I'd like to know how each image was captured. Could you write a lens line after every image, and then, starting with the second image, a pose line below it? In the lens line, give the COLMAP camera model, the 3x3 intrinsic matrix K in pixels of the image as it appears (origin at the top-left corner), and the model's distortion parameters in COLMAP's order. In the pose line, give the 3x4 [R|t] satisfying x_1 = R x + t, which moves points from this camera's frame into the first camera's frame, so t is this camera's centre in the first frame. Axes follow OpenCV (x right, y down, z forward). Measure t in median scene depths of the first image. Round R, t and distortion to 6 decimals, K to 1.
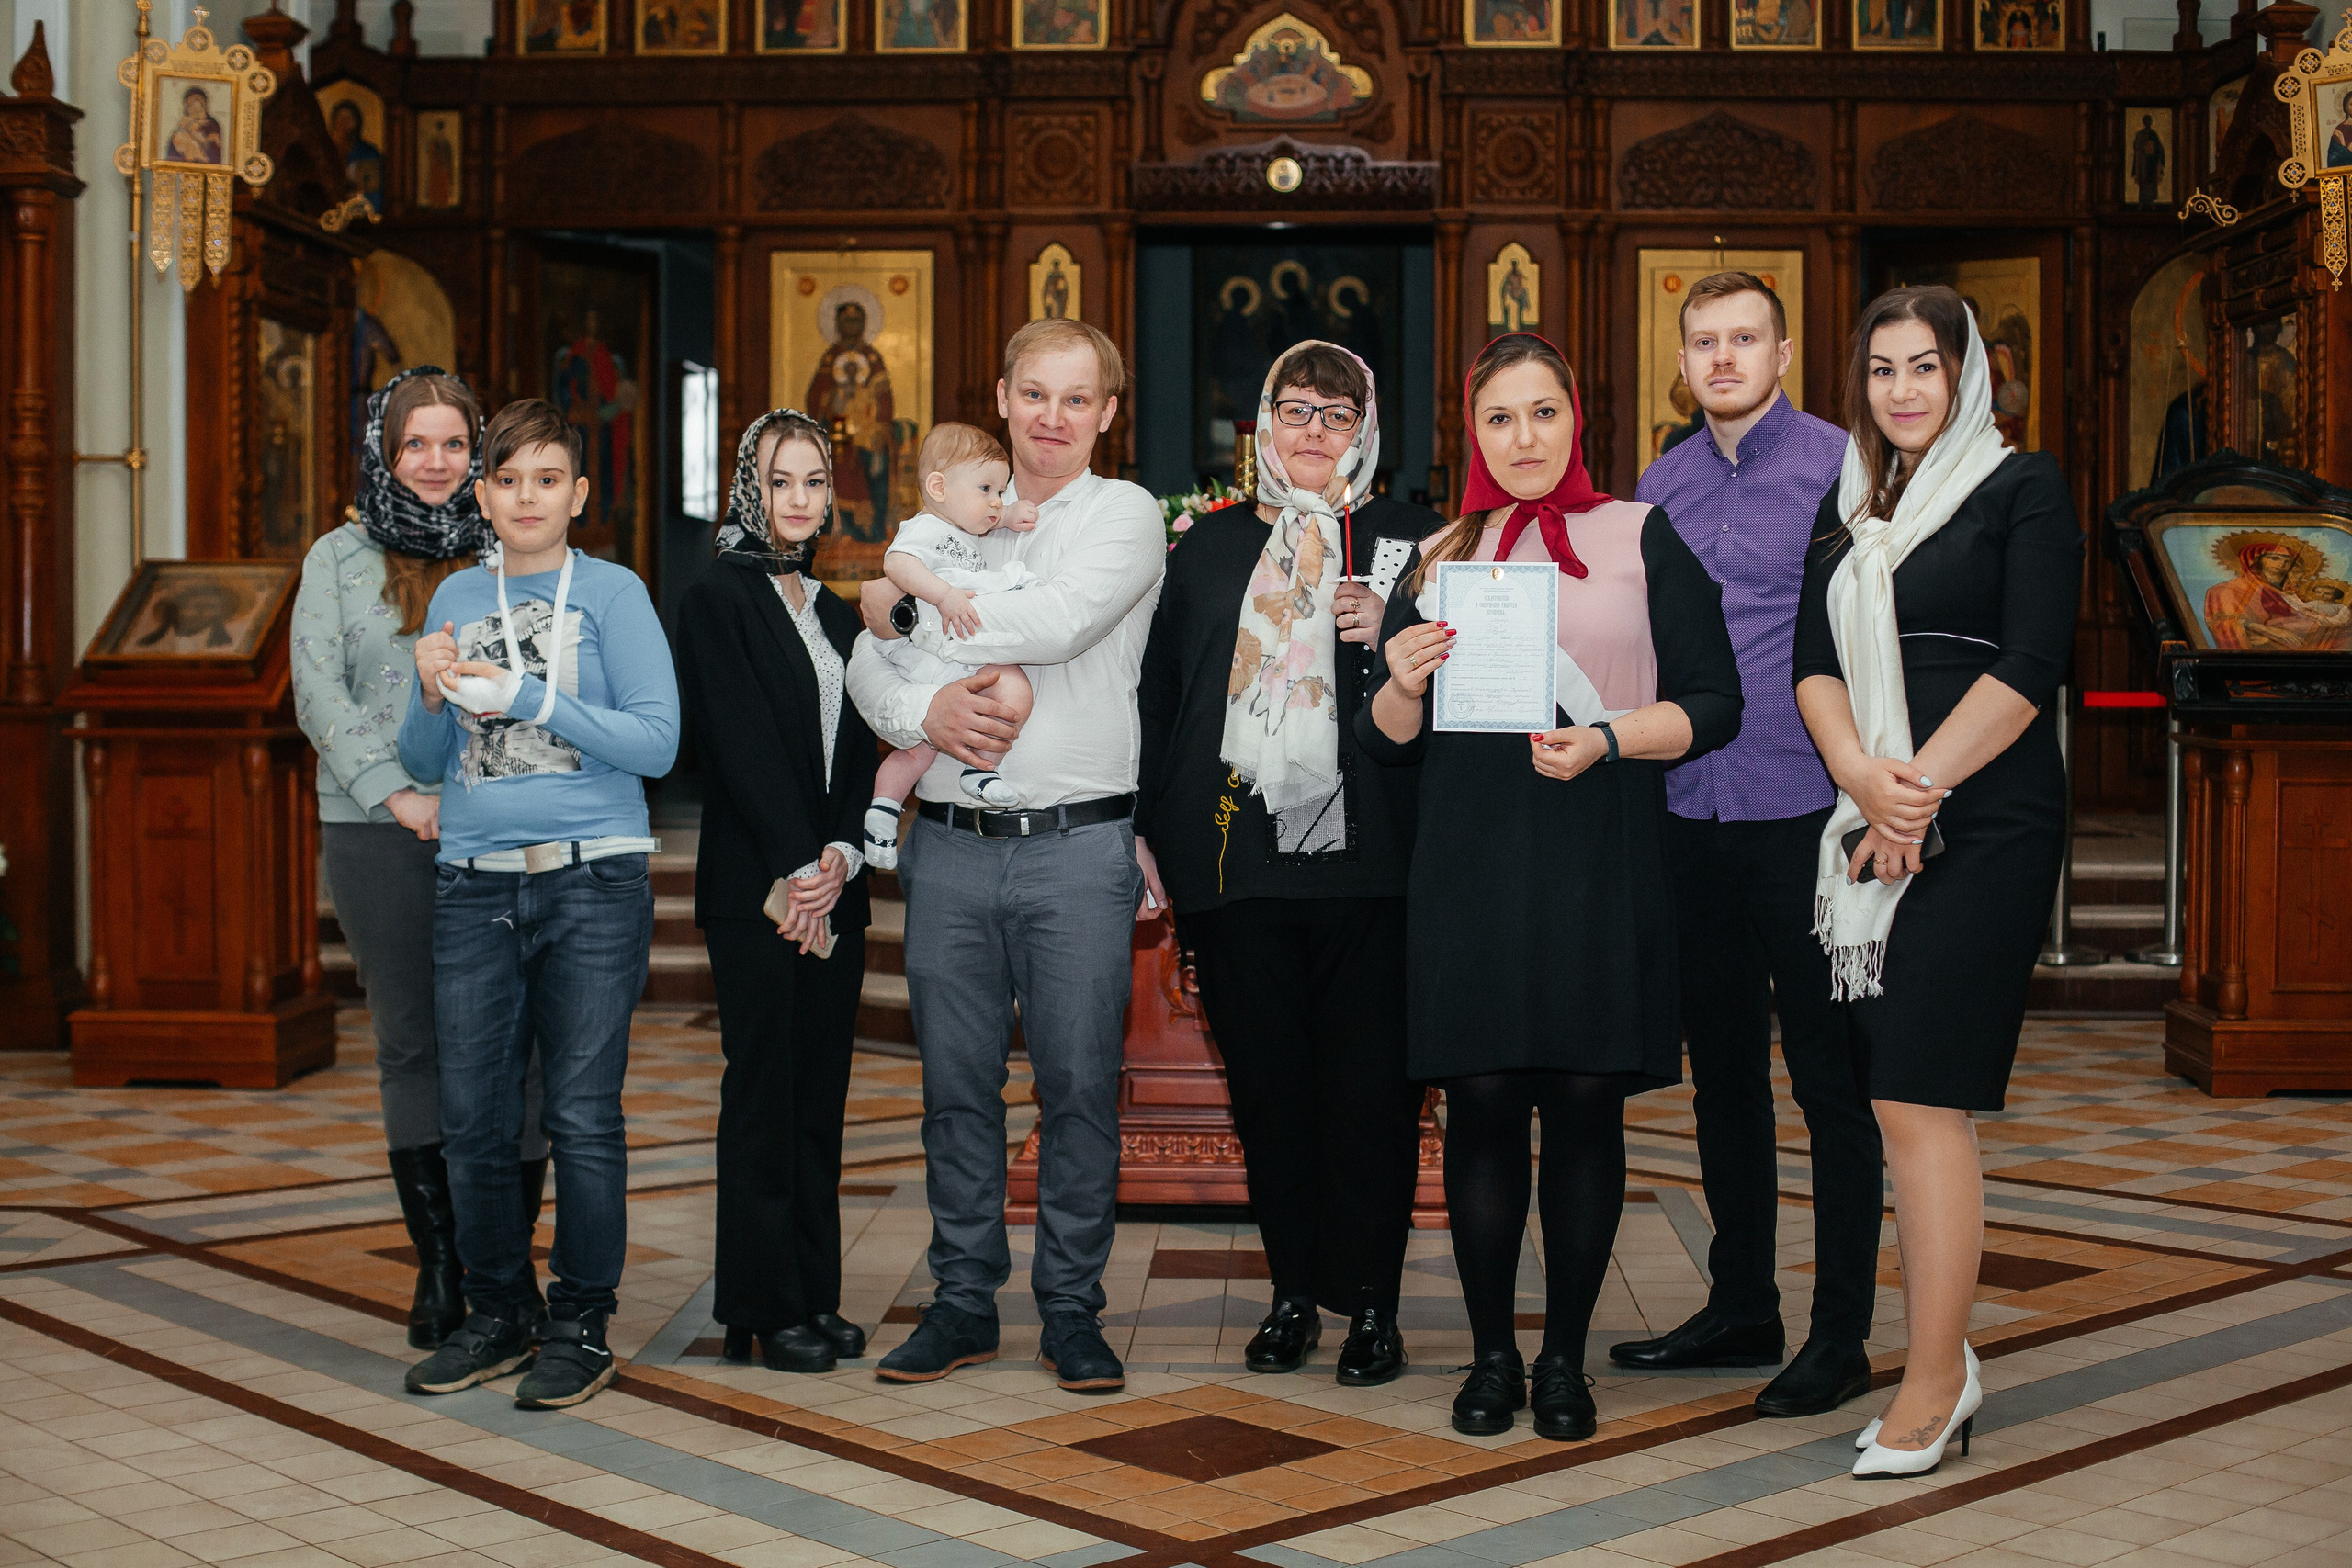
lens RADIAL K [[3428.3, 0, 1176.0], [0, 3428.3, 784.0], [0, 0, 1]] dist [-0.129233, 0.072902]
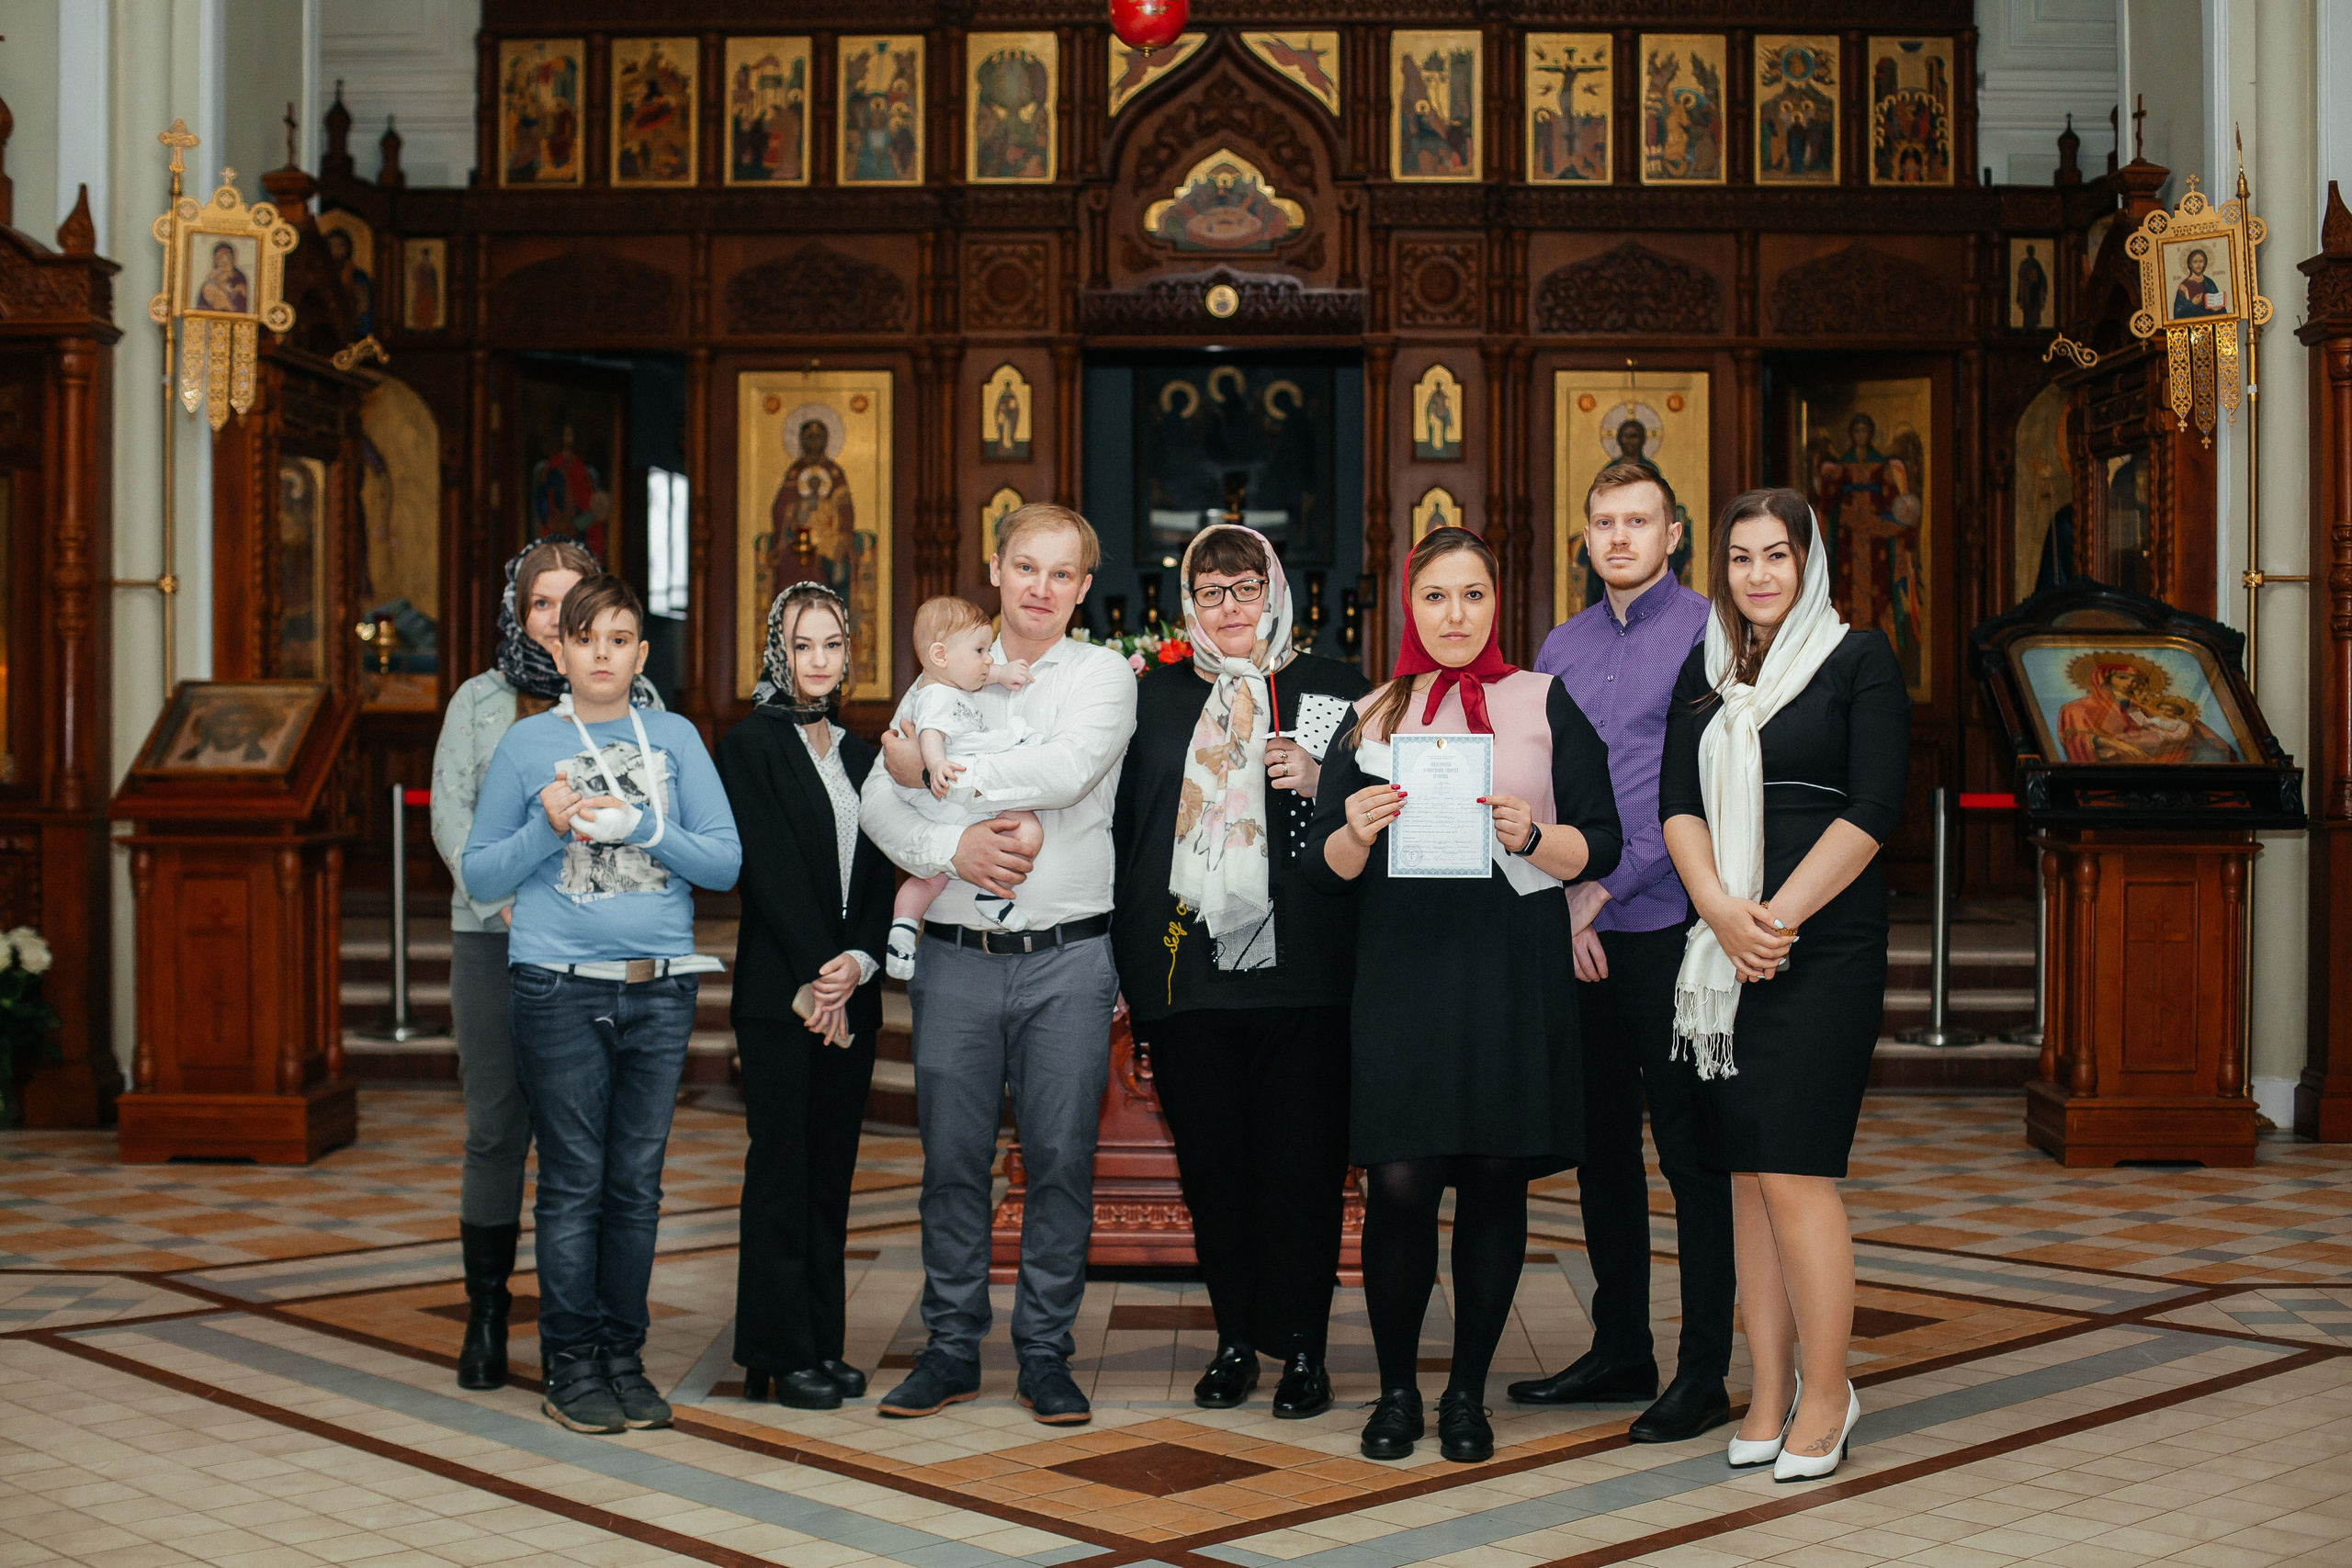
lens RADIAL K [[3428.3, 0, 1176.0], [0, 3428.3, 784.0], [0, 0, 1]] dist [-0.129233, 0.072902]
pose [[0.999824, -0.000994, 0.018761, -0.004264], [0.001378, 0.999789, -0.020477, -0.009153], [-0.018736, 0.020499, 0.999614, -0.092927]]
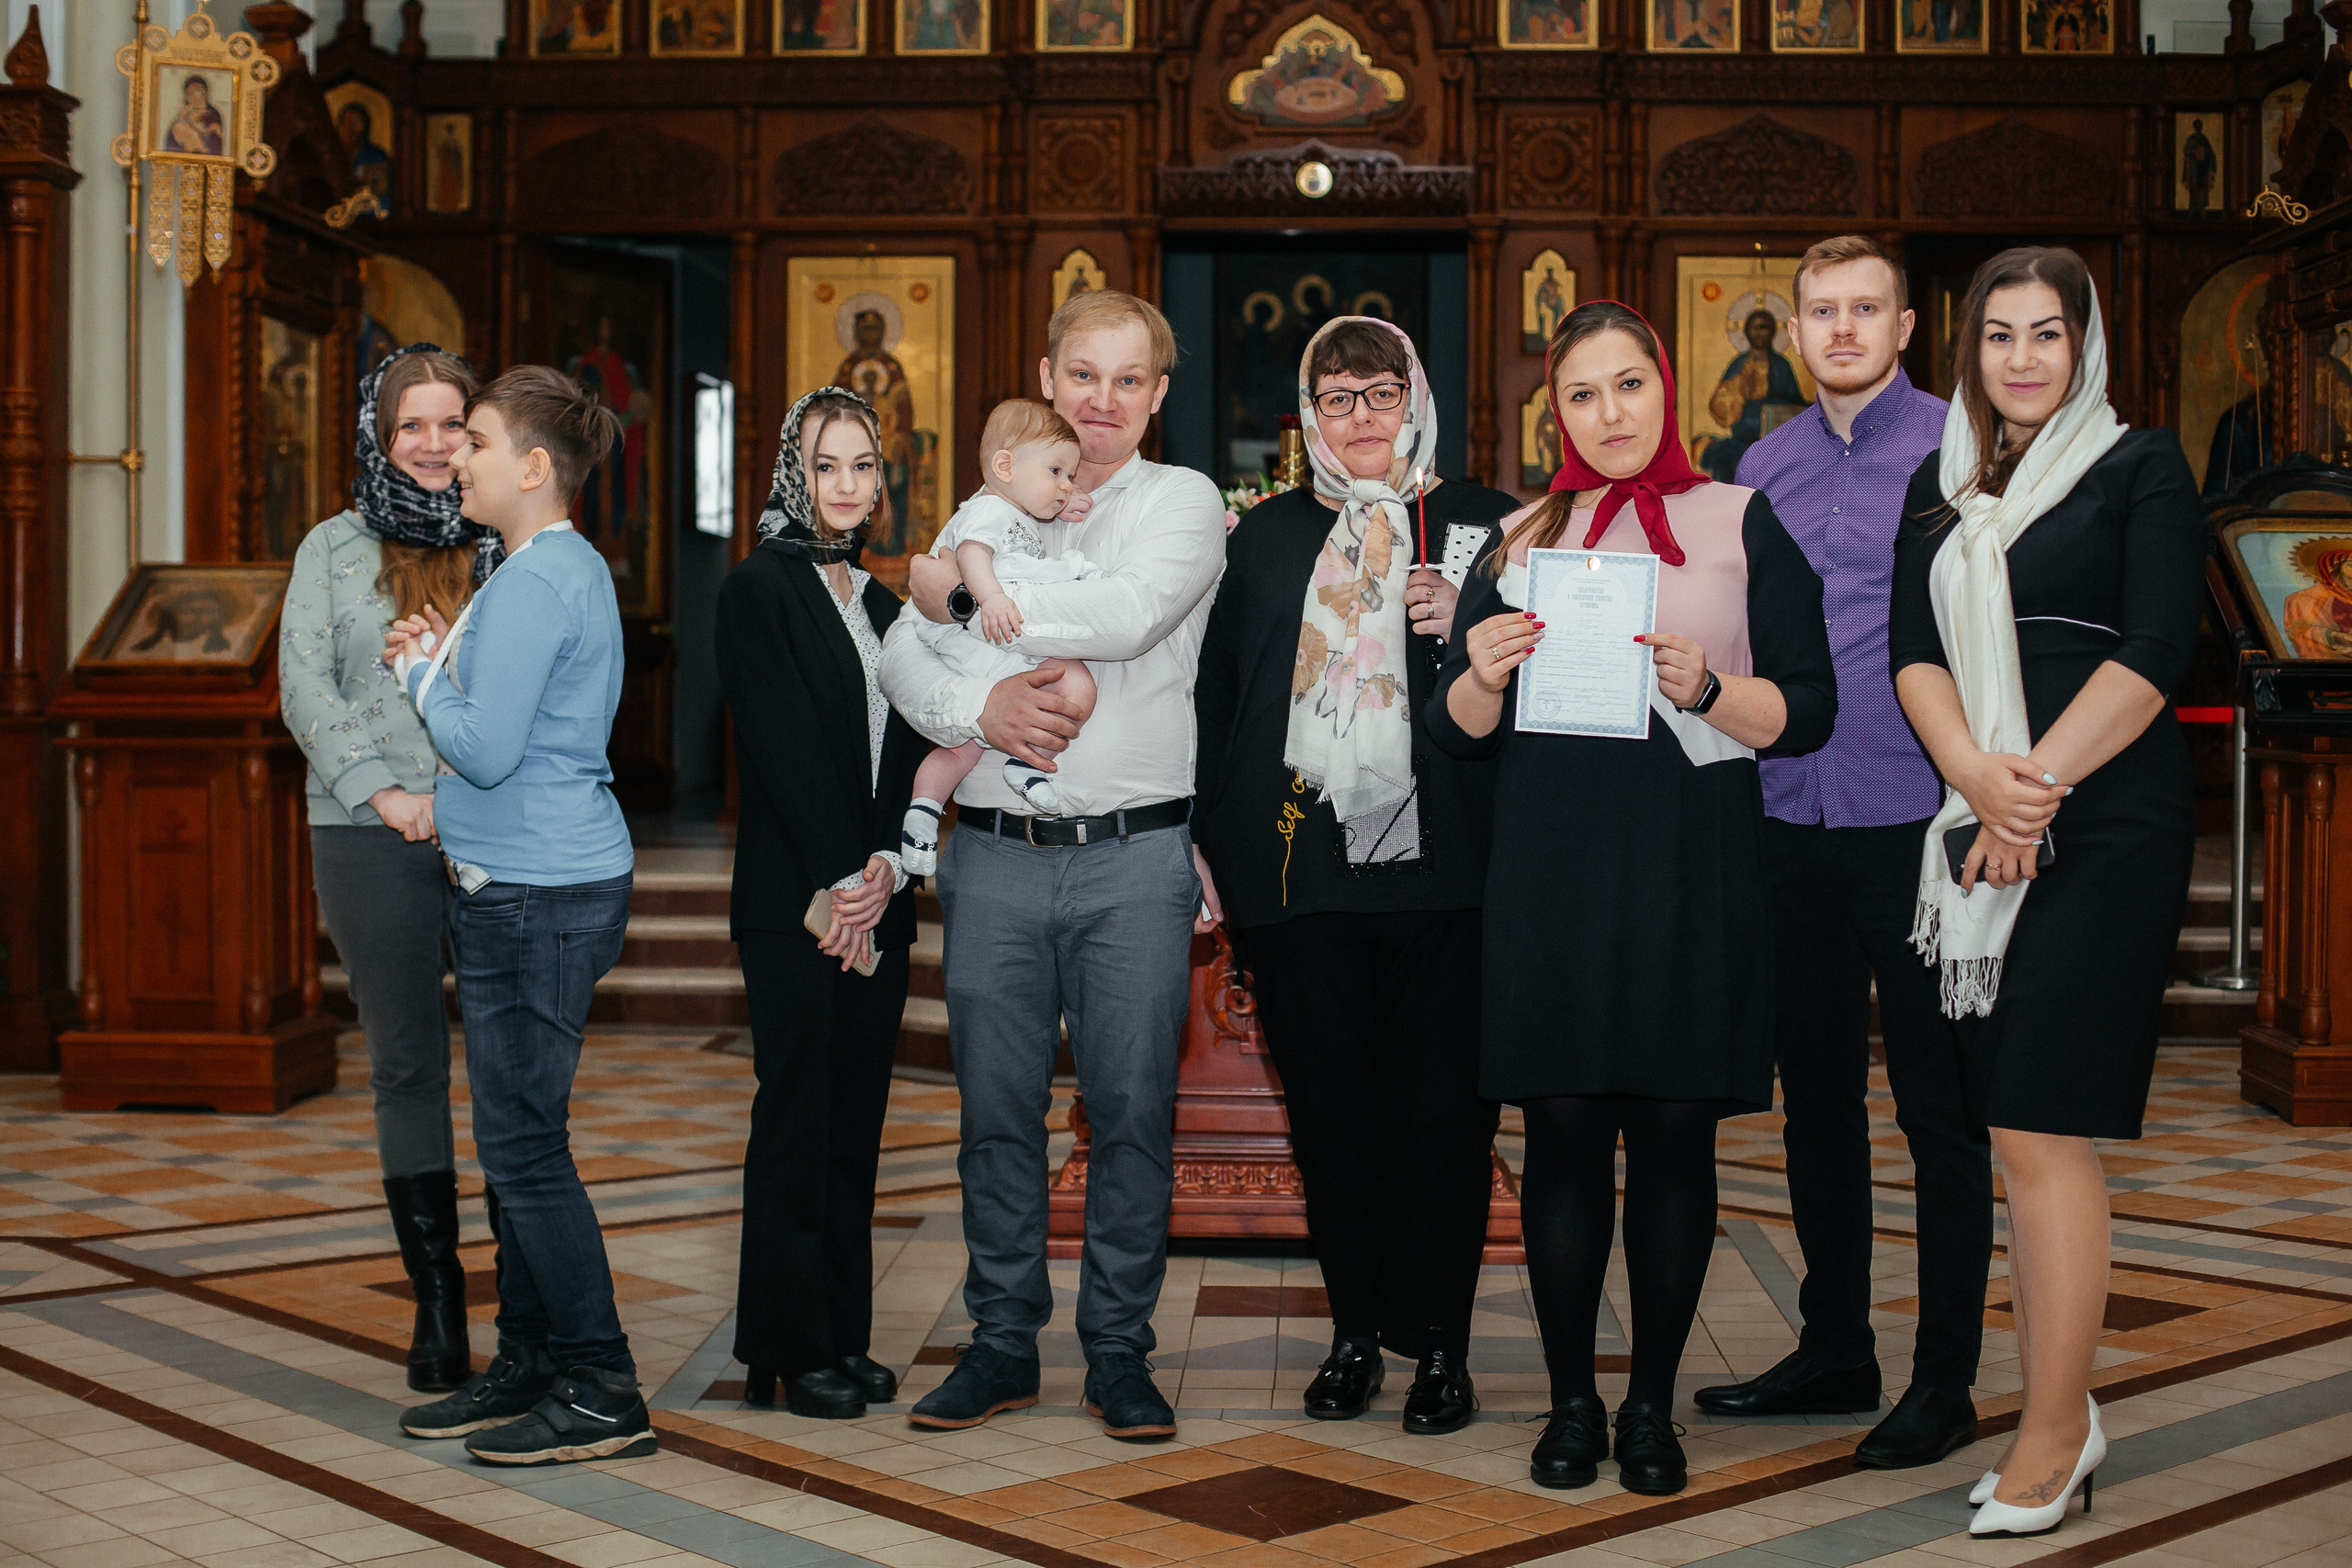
lens RADIAL K [[3428.3, 0, 1176.0], [0, 3428.3, 784.0], [0, 0, 1]] dist [-0.129233, 0.072902]
pose [[0.999994, 0.001697, -0.002964, -0.006897], [-0.001722, 0.999965, -0.008239, 0.003710], [0.002950, 0.008244, 0.999962, 0.037221]]
